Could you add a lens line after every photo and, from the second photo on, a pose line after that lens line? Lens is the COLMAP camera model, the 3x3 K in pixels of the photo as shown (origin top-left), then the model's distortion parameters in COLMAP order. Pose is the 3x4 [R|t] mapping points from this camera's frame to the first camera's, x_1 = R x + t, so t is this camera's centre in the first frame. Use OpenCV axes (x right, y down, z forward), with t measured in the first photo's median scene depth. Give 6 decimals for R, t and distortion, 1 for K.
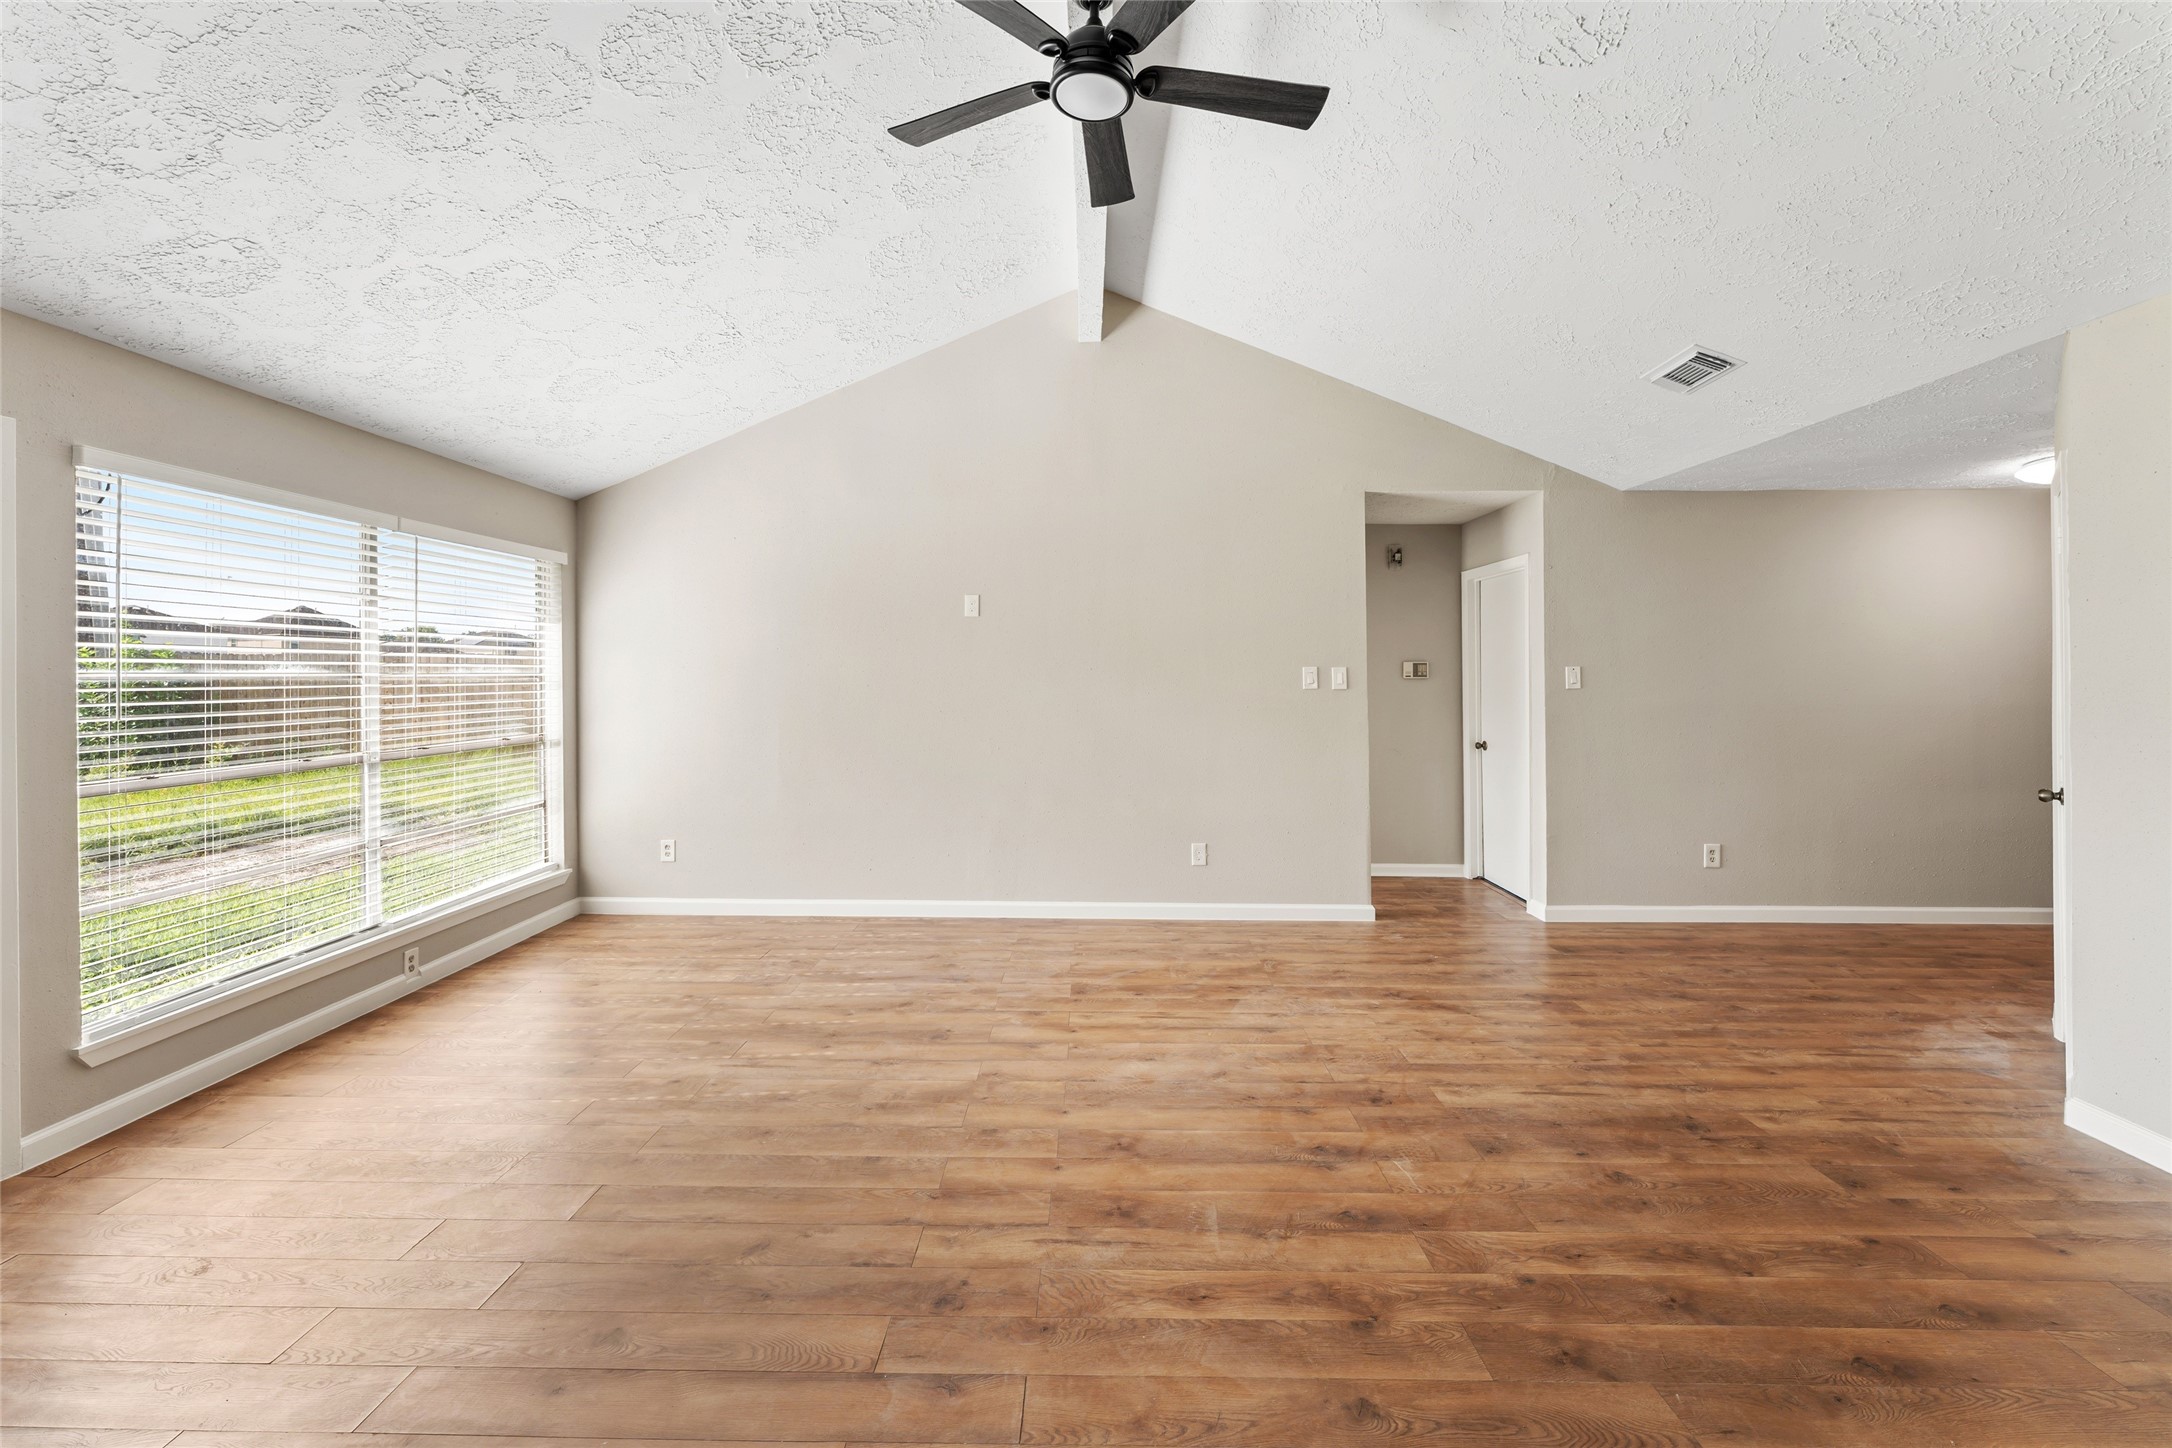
lens RADIAL K [[900.2, 0, 1073.2], [0, 900.2, 677.2], [0, 0, 1]] dist [0.002291, 0.000337]
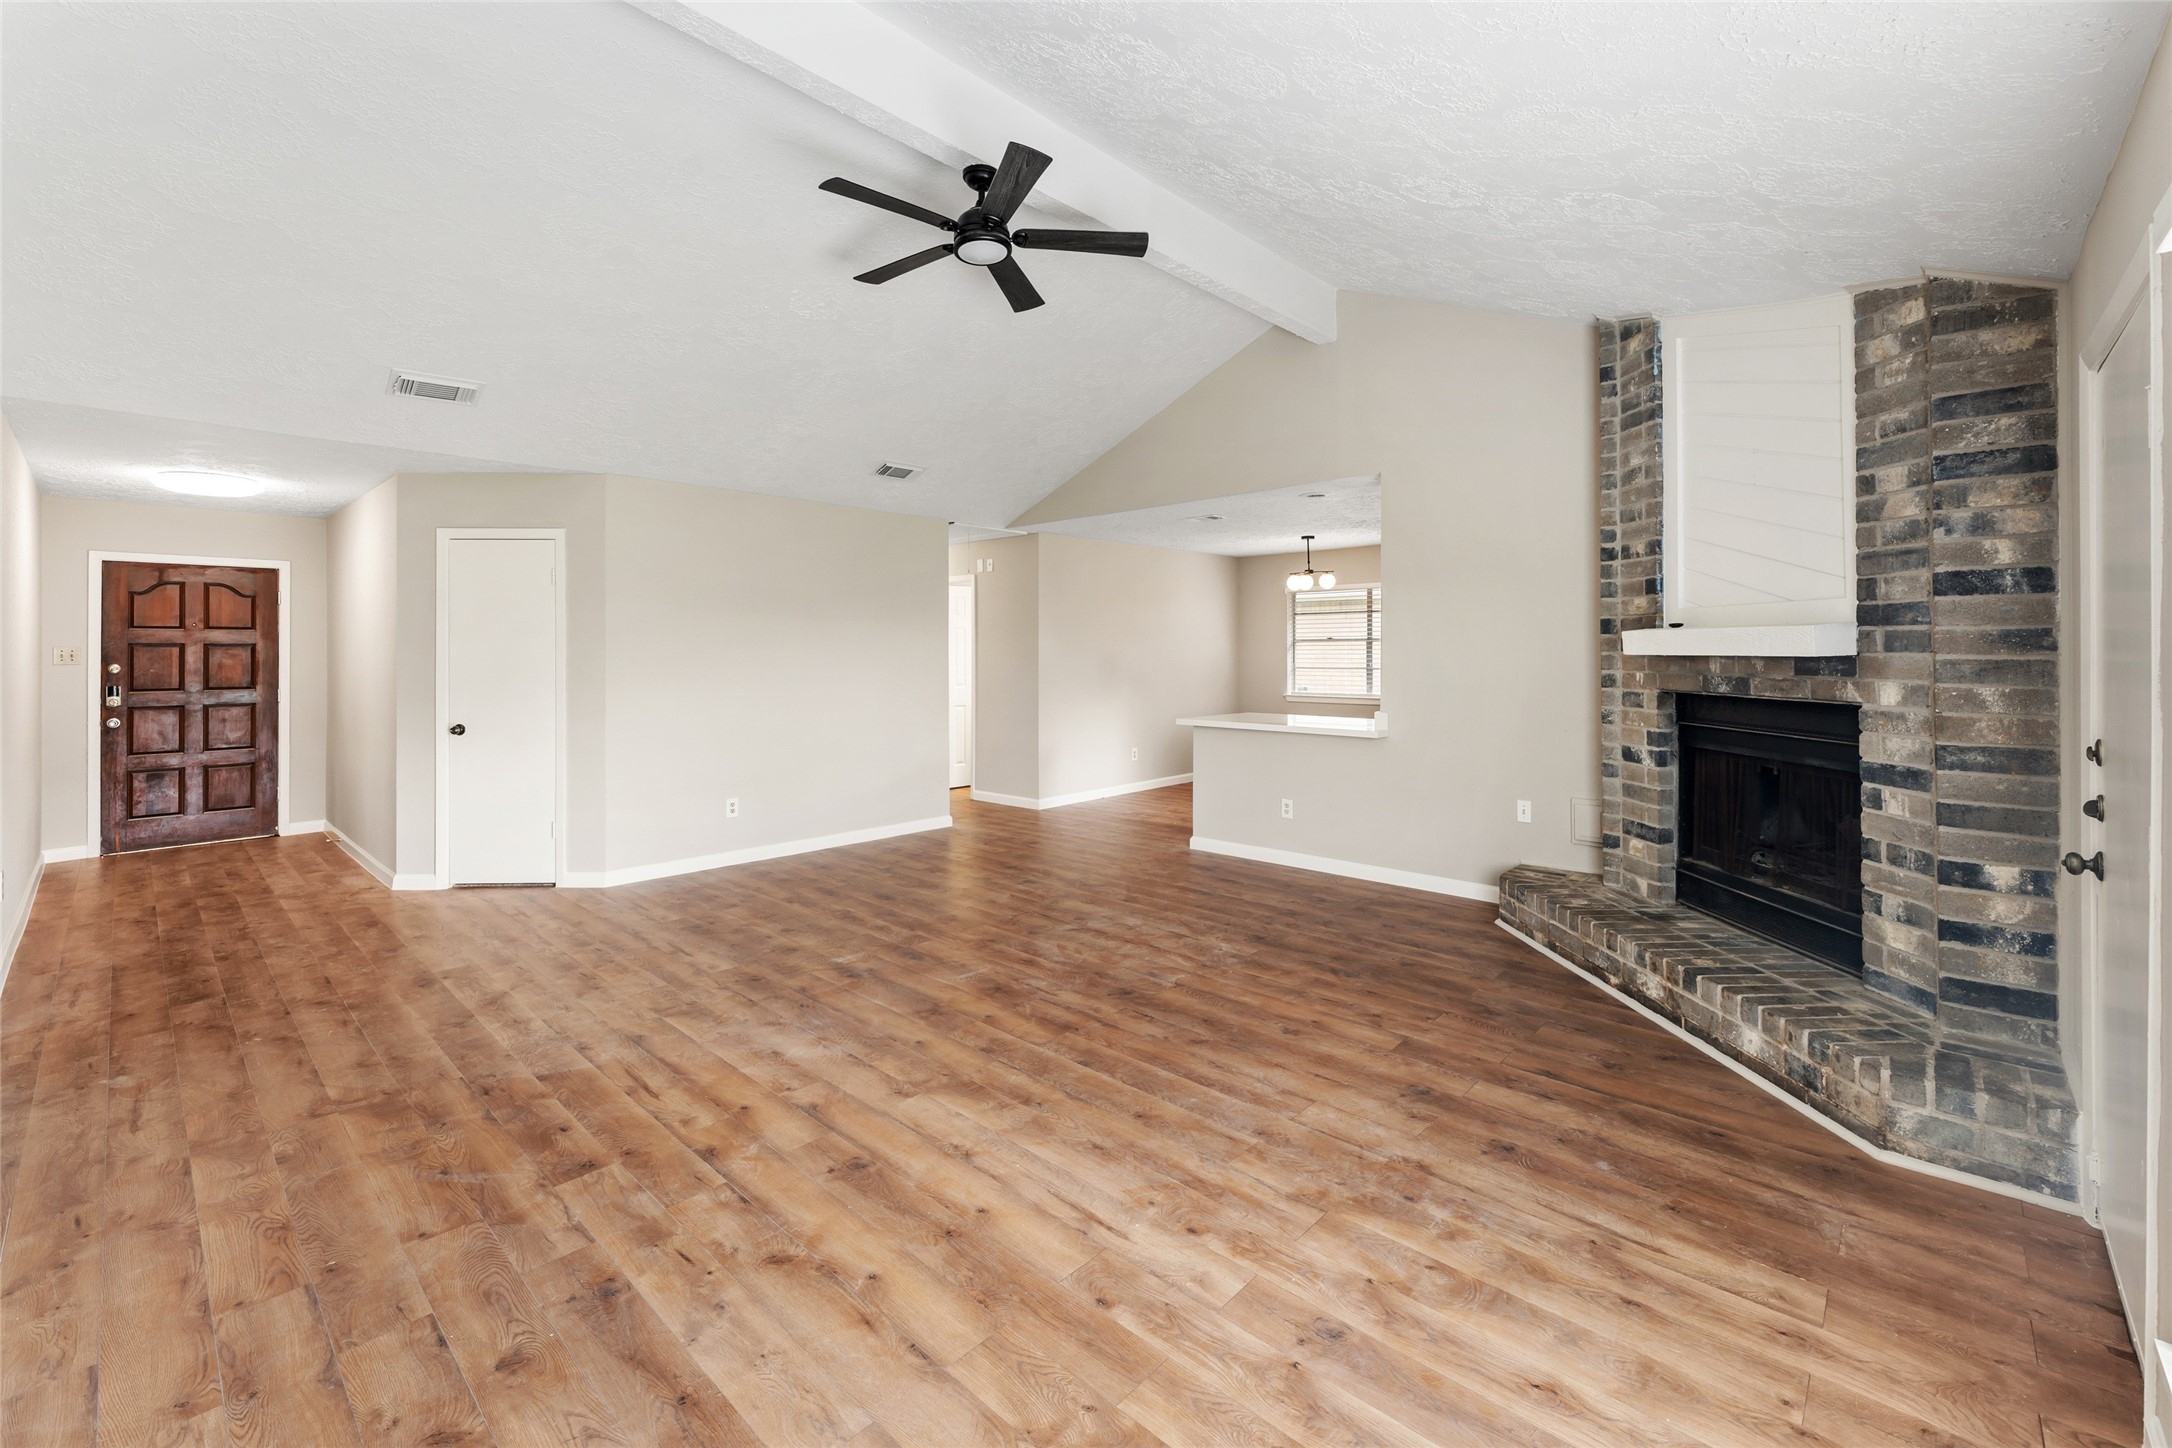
lens RADIAL K [[900.2, 0, 1073.2], [0, 900.2, 677.2], [0, 0, 1]] dist [0.002291, 0.000337]
pose [[-0.743048, -0.014934, 0.669071, -0.808202], [0.004218, 0.999627, 0.026997, -0.003658], [-0.669225, 0.022882, -0.742708, 1.522879]]
